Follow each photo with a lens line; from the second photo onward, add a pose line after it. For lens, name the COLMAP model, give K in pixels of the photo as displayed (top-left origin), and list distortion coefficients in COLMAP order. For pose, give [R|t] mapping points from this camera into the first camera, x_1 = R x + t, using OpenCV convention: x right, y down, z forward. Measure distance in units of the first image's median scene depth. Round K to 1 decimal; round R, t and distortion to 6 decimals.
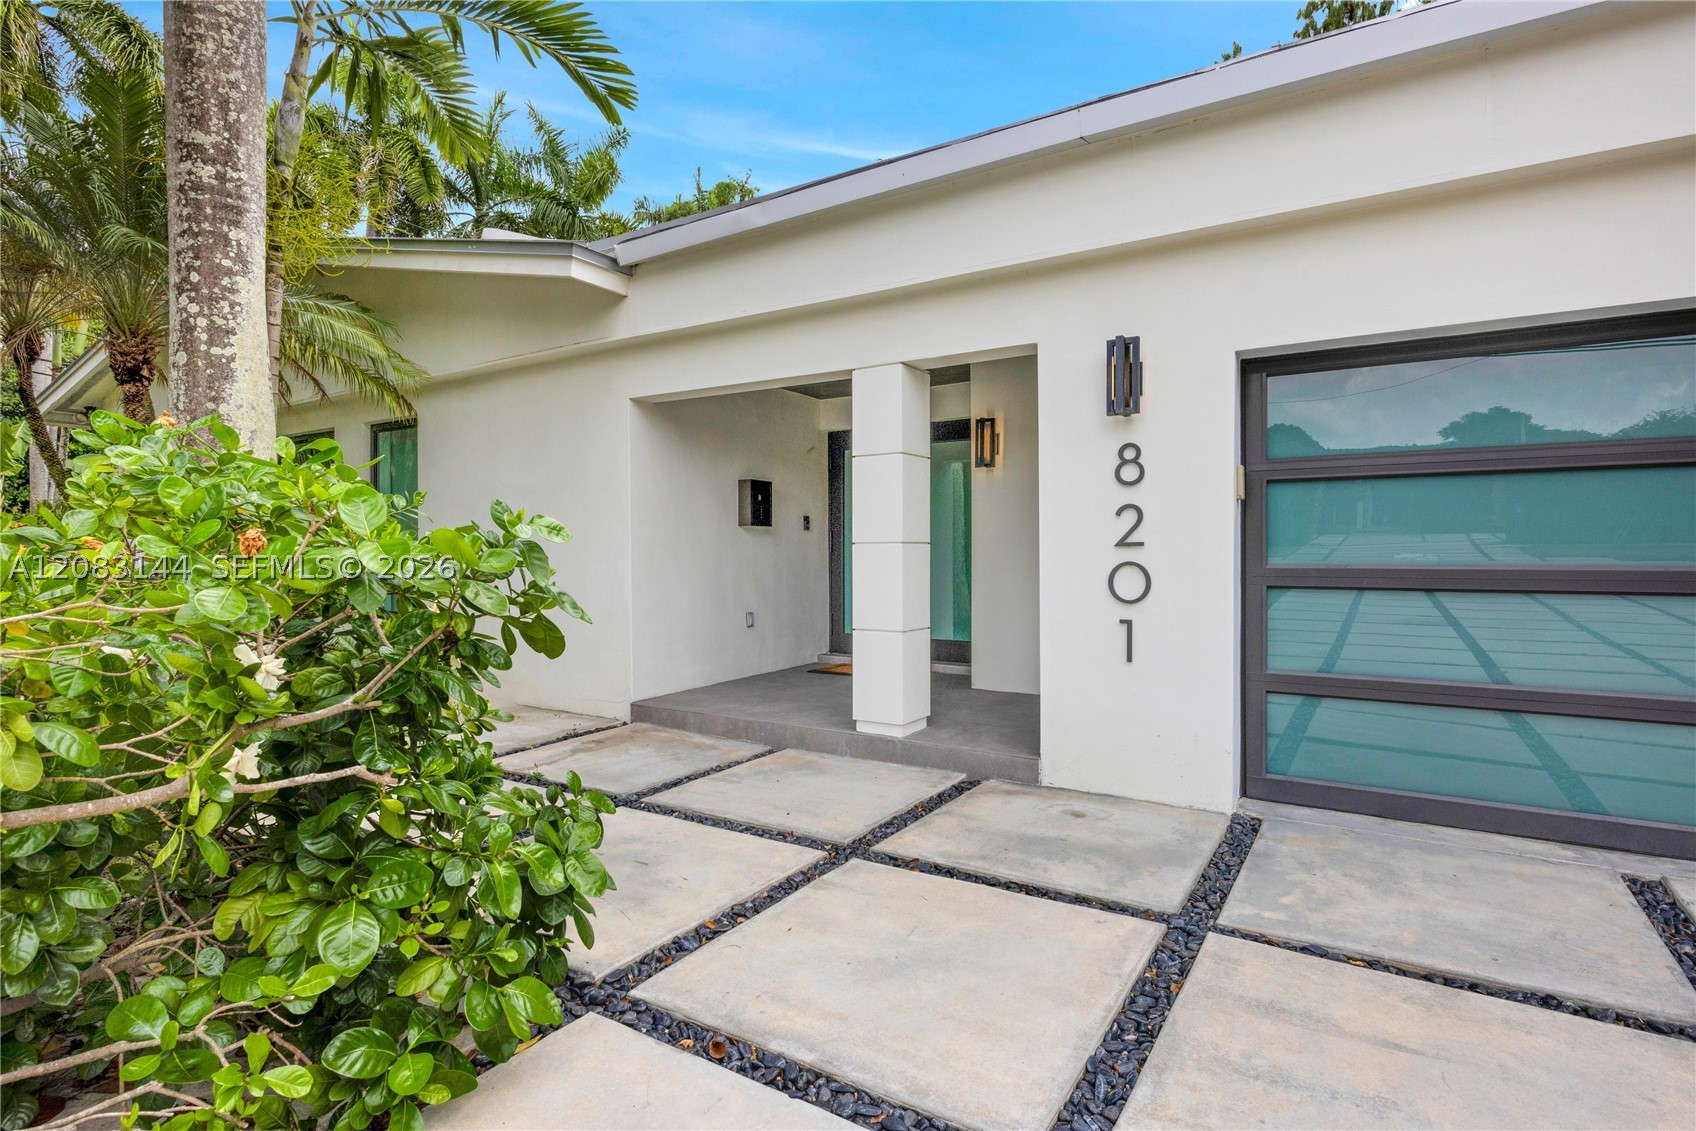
lens RADIAL K [[877.2, 0, 856.9], [0, 877.2, 555.8], [0, 0, 1]] dist [-0.005109, -0.000566]
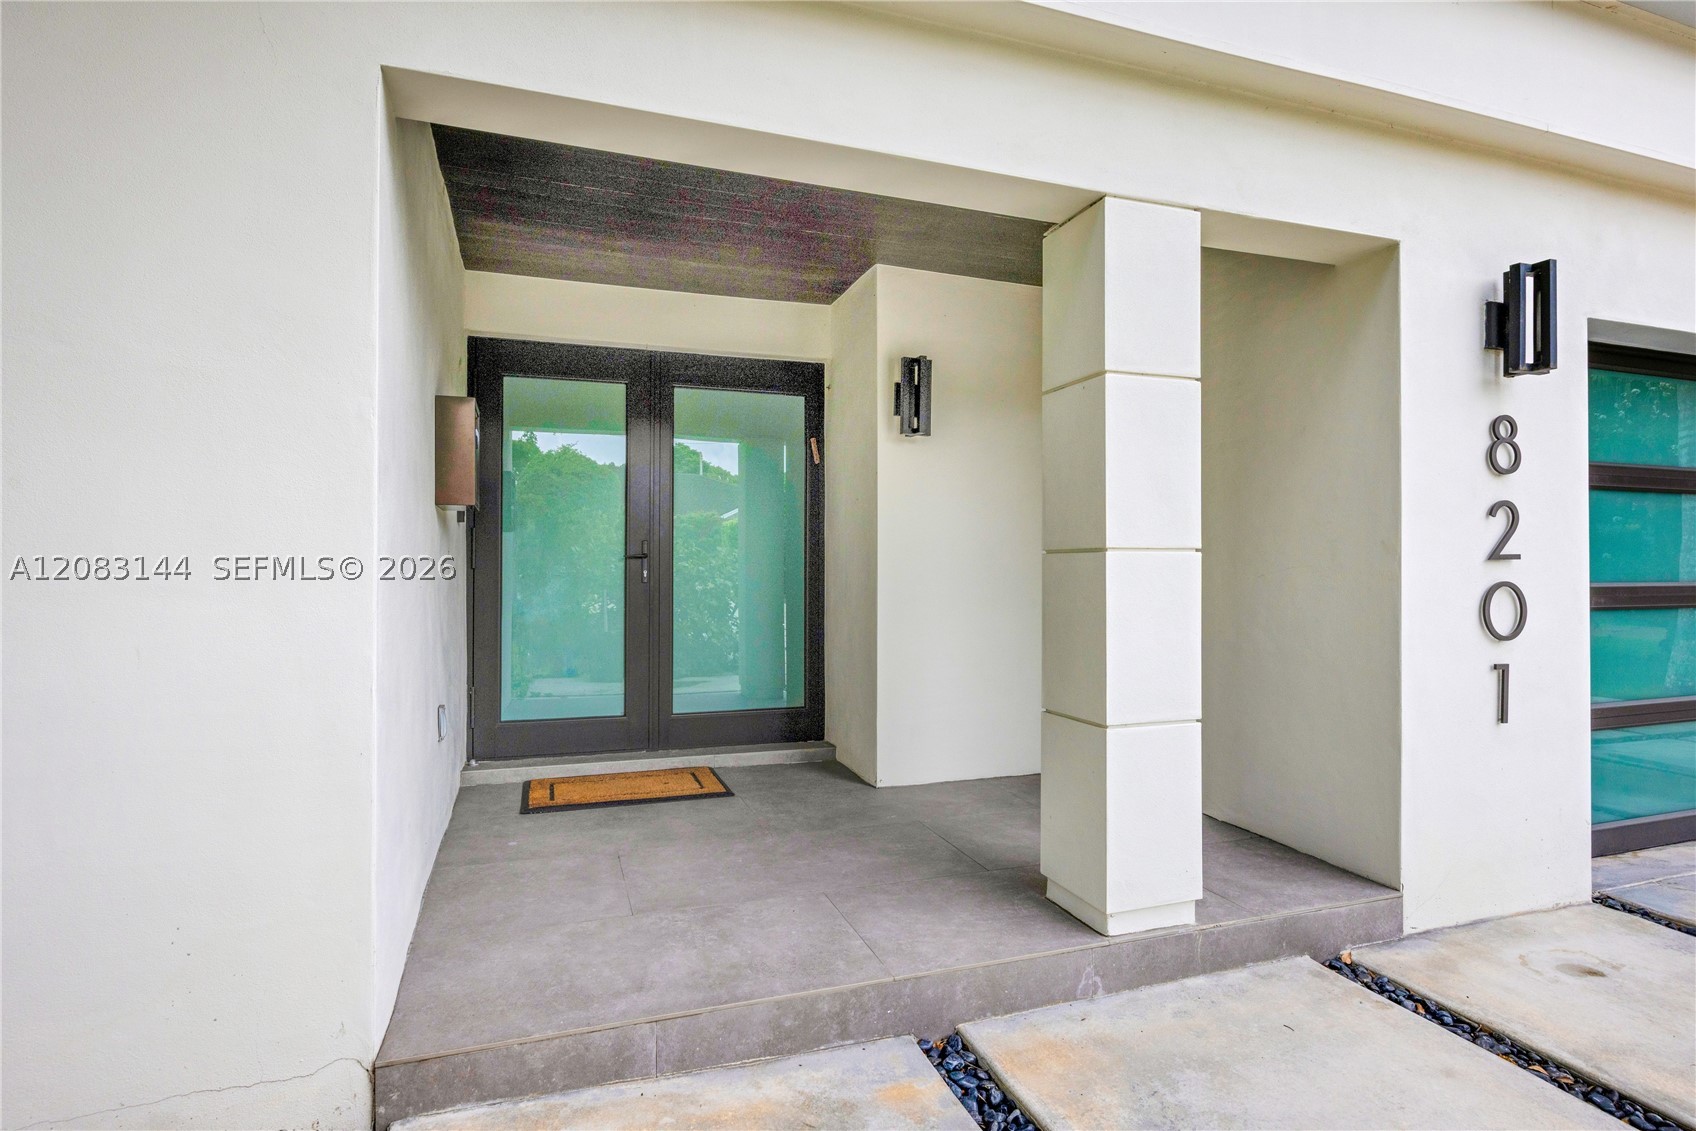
lens RADIAL K [[877.2, 0, 849.2], [0, 877.2, 561.7], [0, 0, 1]] dist [-0.005109, -0.000566]
pose [[0.611508, 0.000914, 0.791238, -0.534312], [-0.001948, 0.999998, 0.000350, -0.008333], [-0.791236, -0.001756, 0.611508, 0.924814]]
